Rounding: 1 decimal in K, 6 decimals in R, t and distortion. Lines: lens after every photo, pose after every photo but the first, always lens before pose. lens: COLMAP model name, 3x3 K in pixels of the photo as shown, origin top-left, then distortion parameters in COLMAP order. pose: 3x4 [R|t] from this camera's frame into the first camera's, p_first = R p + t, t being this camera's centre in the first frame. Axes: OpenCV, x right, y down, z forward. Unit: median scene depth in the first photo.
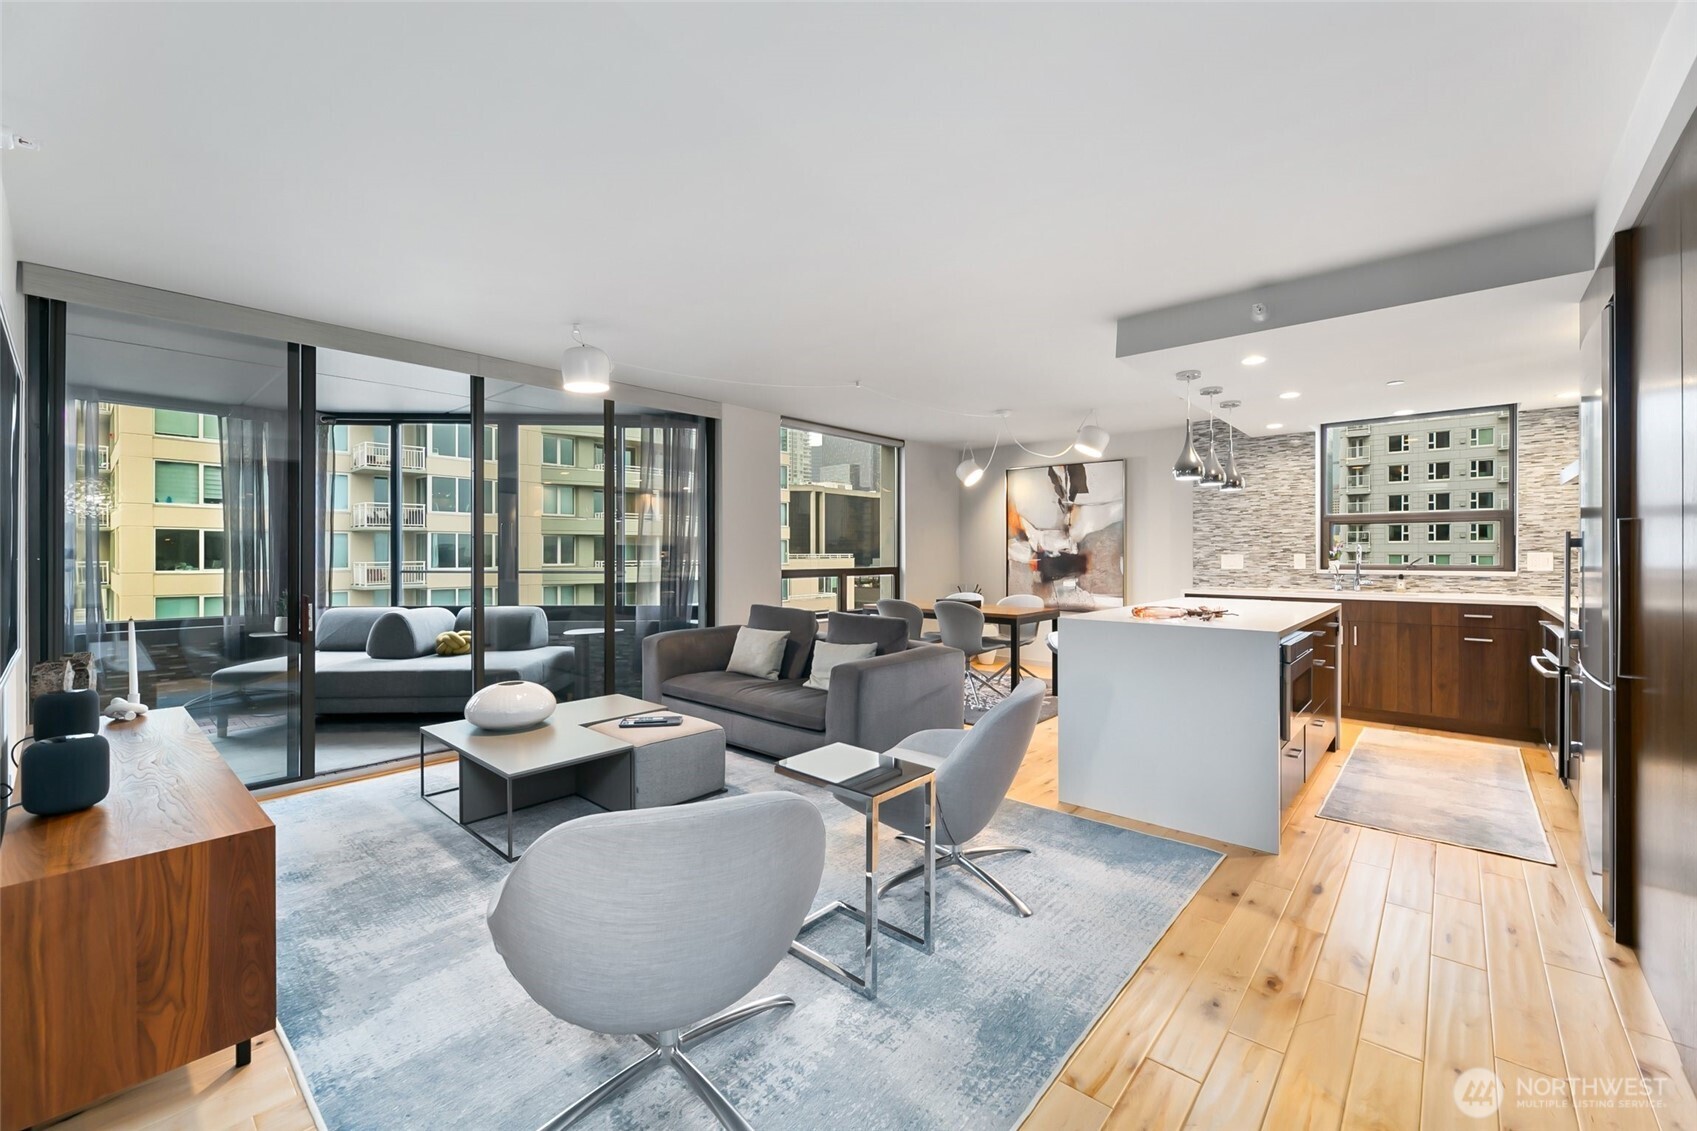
lens RADIAL K [[685.1, 0, 841.3], [0, 685.1, 555.1], [0, 0, 1]] dist [-0.002653, 0.001225]
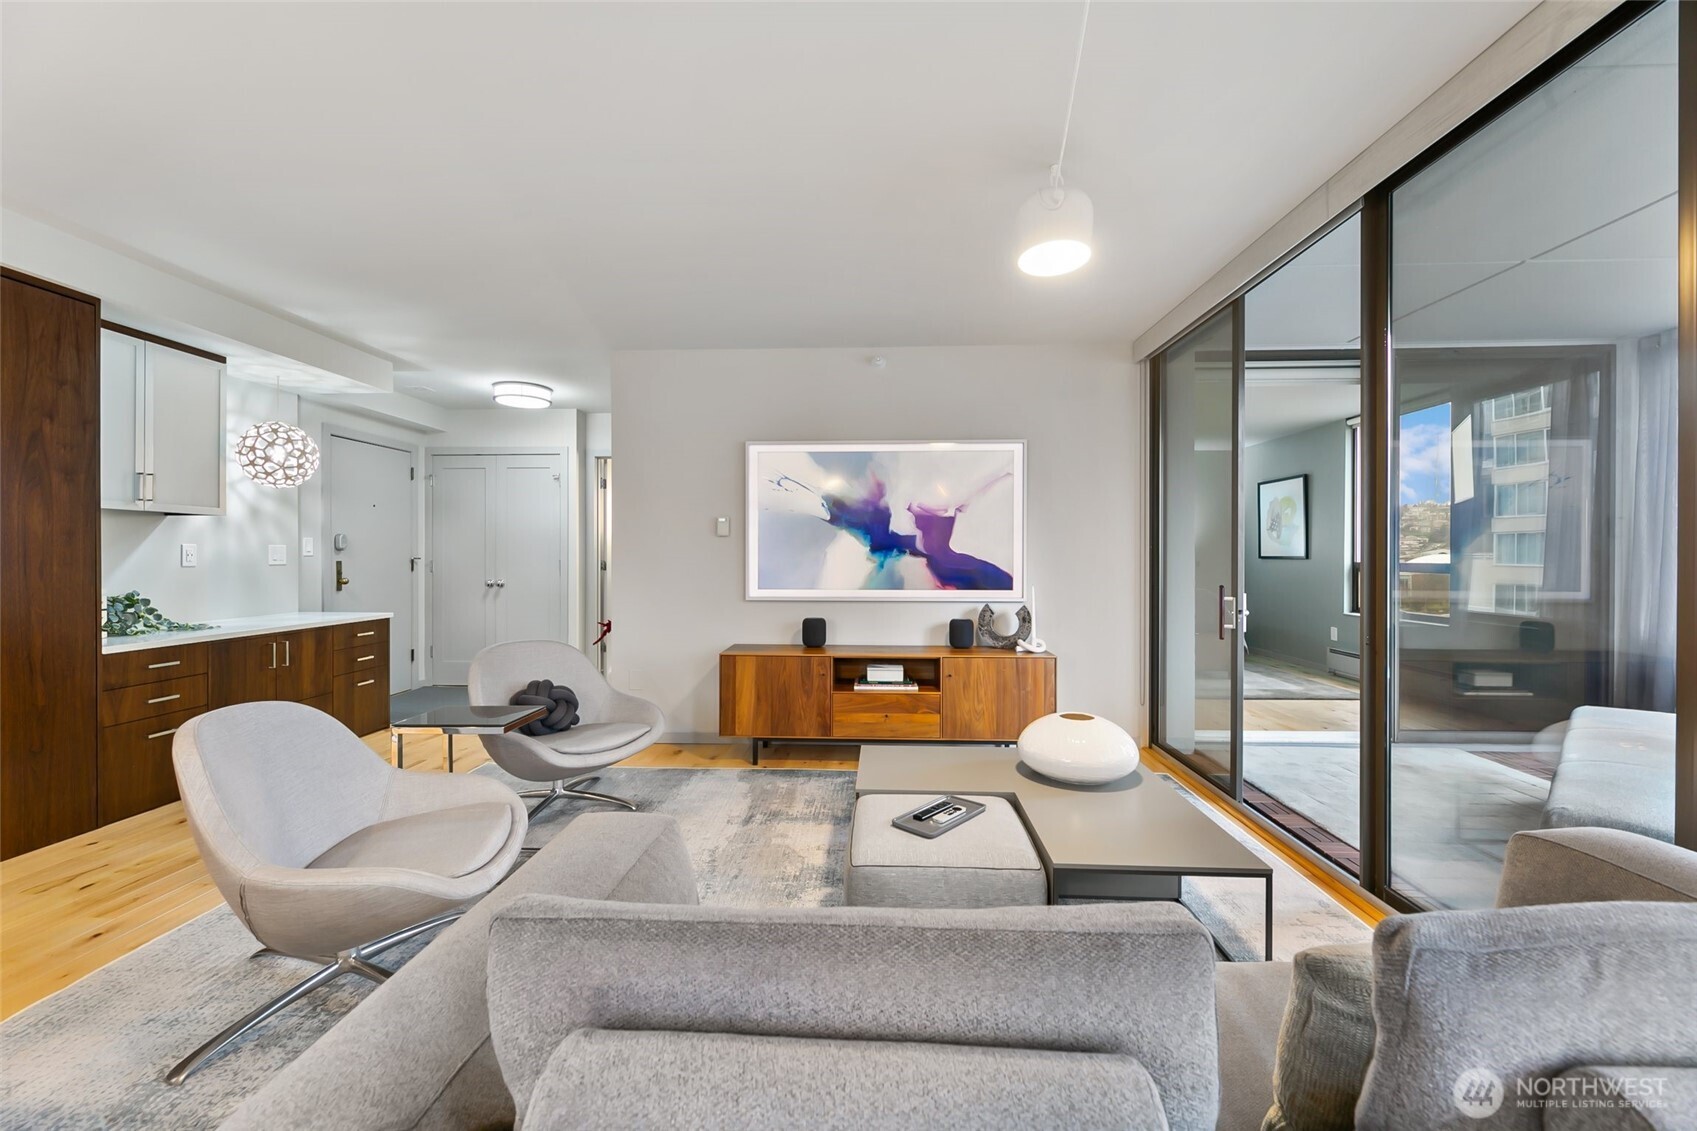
lens RADIAL K [[685.1, 0, 844.0], [0, 685.1, 553.9], [0, 0, 1]] dist [-0.002653, 0.001225]
pose [[-0.777587, -0.000301, -0.628775, 0.108420], [-0.001393, 0.999998, 0.001244, 0.010586], [0.628773, 0.001844, -0.777586, 0.950343]]
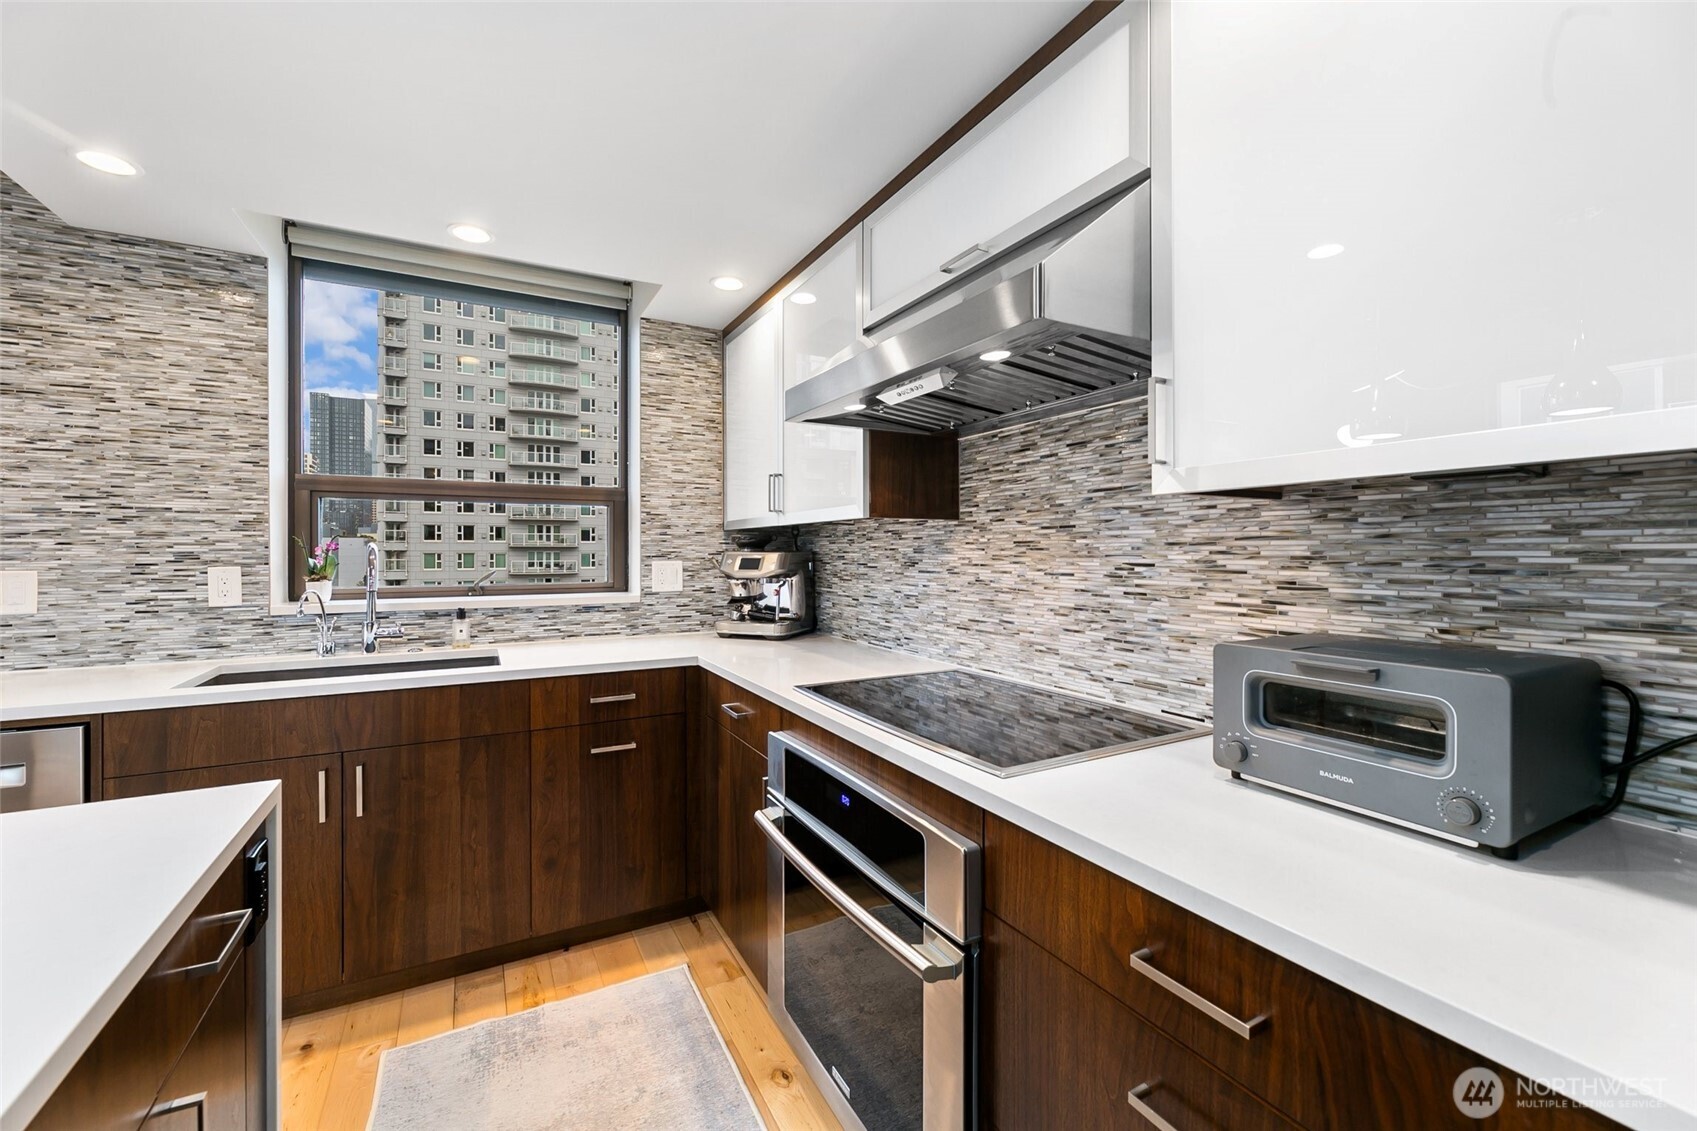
lens RADIAL K [[685.1, 0, 847.0], [0, 685.1, 554.4], [0, 0, 1]] dist [-0.002653, 0.001225]
pose [[0.335386, -0.003899, 0.942073, 0.470919], [0.002284, 0.999992, 0.003325, -0.010010], [-0.942078, 0.001036, 0.335392, 0.600898]]
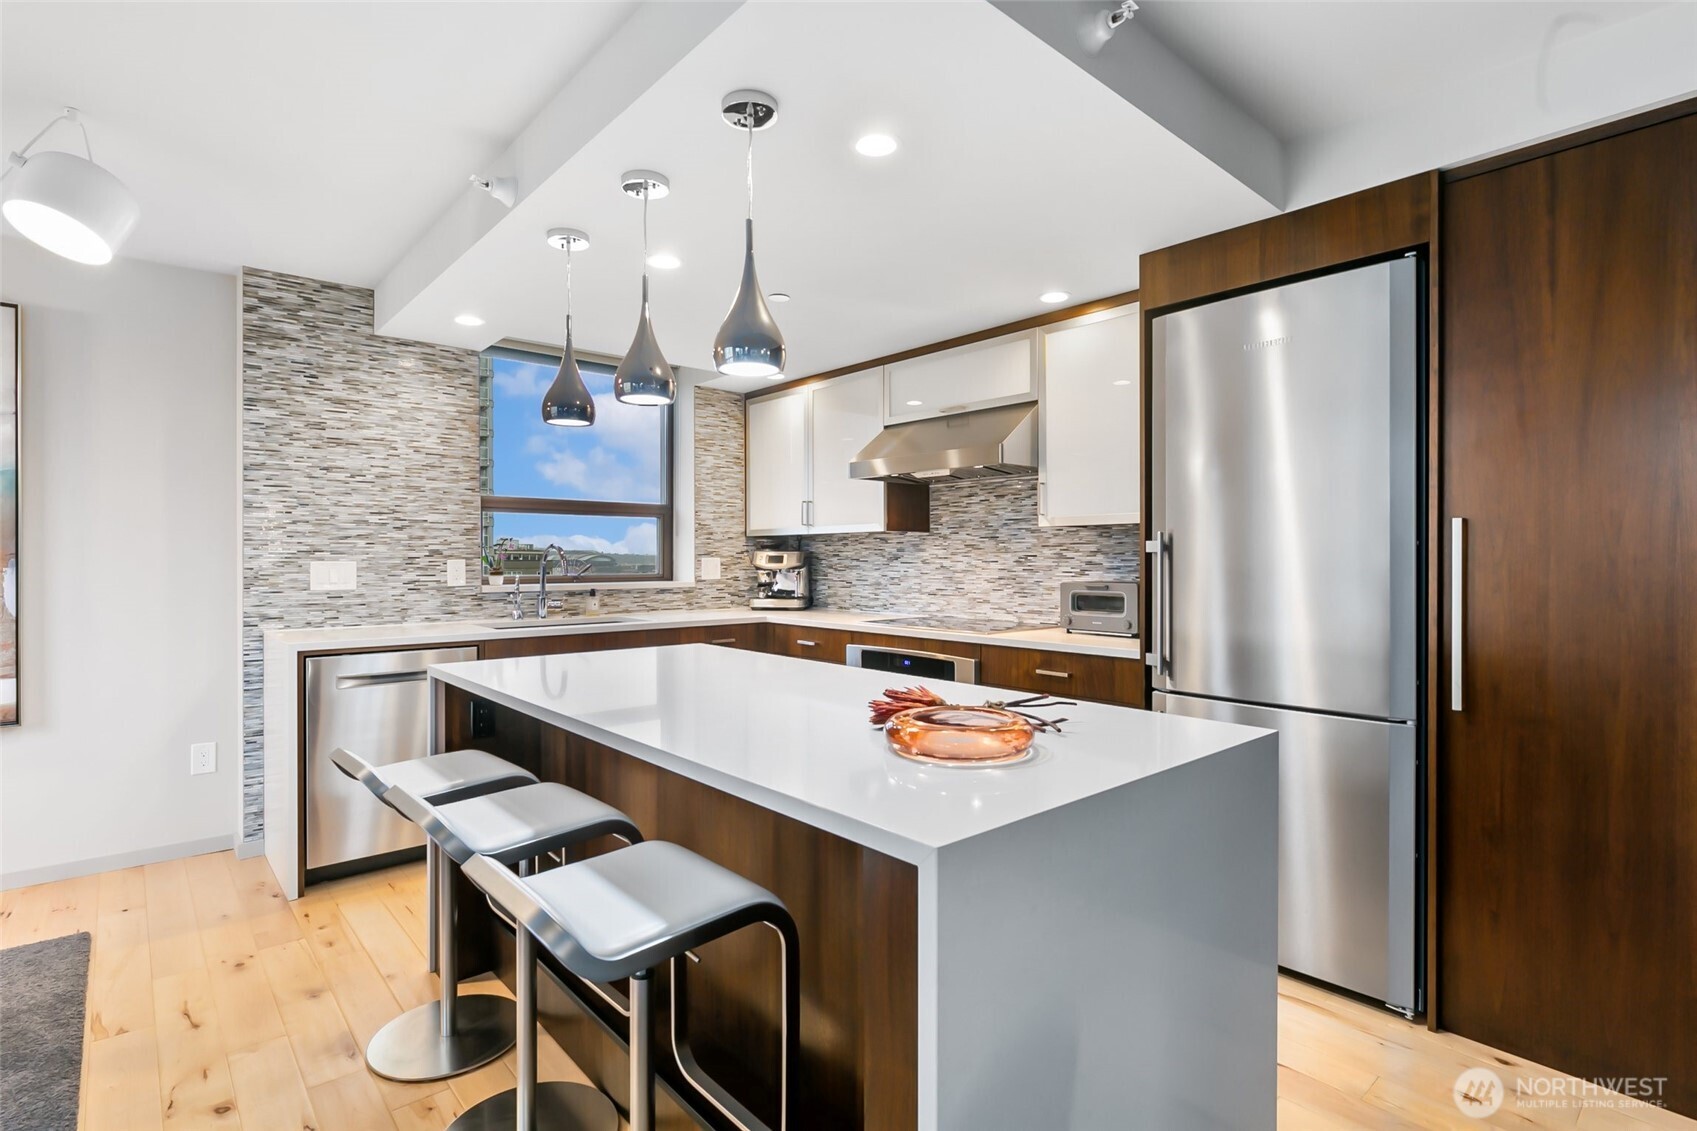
lens RADIAL K [[827.1, 0, 846.8], [0, 827.1, 563.3], [0, 0, 1]] dist [0.004016, -0.000013]
pose [[0.118622, -0.006418, 0.992919, 0.024833], [0.001618, 0.999979, 0.006270, -0.002565], [-0.992938, 0.000863, 0.118630, 0.657164]]
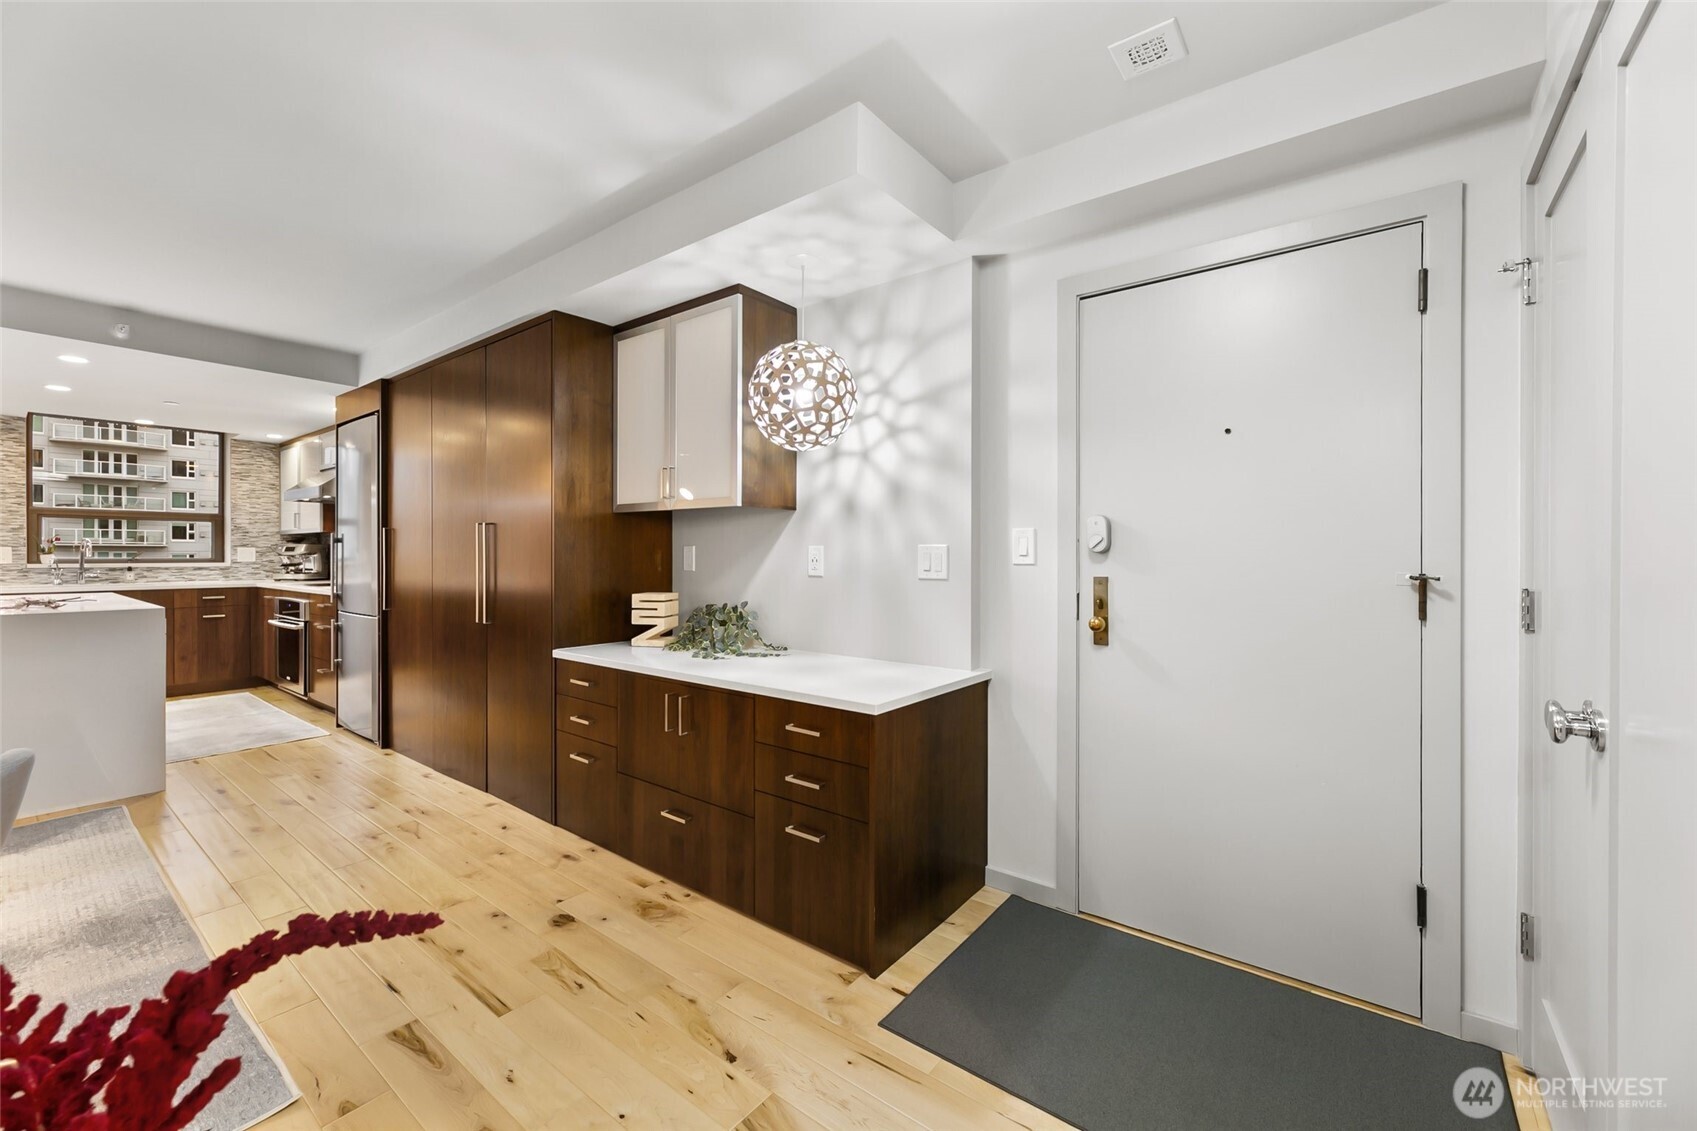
lens RADIAL K [[685.1, 0, 856.0], [0, 685.1, 555.6], [0, 0, 1]] dist [-0.002653, 0.001225]
pose [[-0.075048, -0.001264, 0.997179, -0.362134], [0.000113, 0.999999, 0.001276, 0.009232], [-0.997180, 0.000208, -0.075048, -0.074795]]
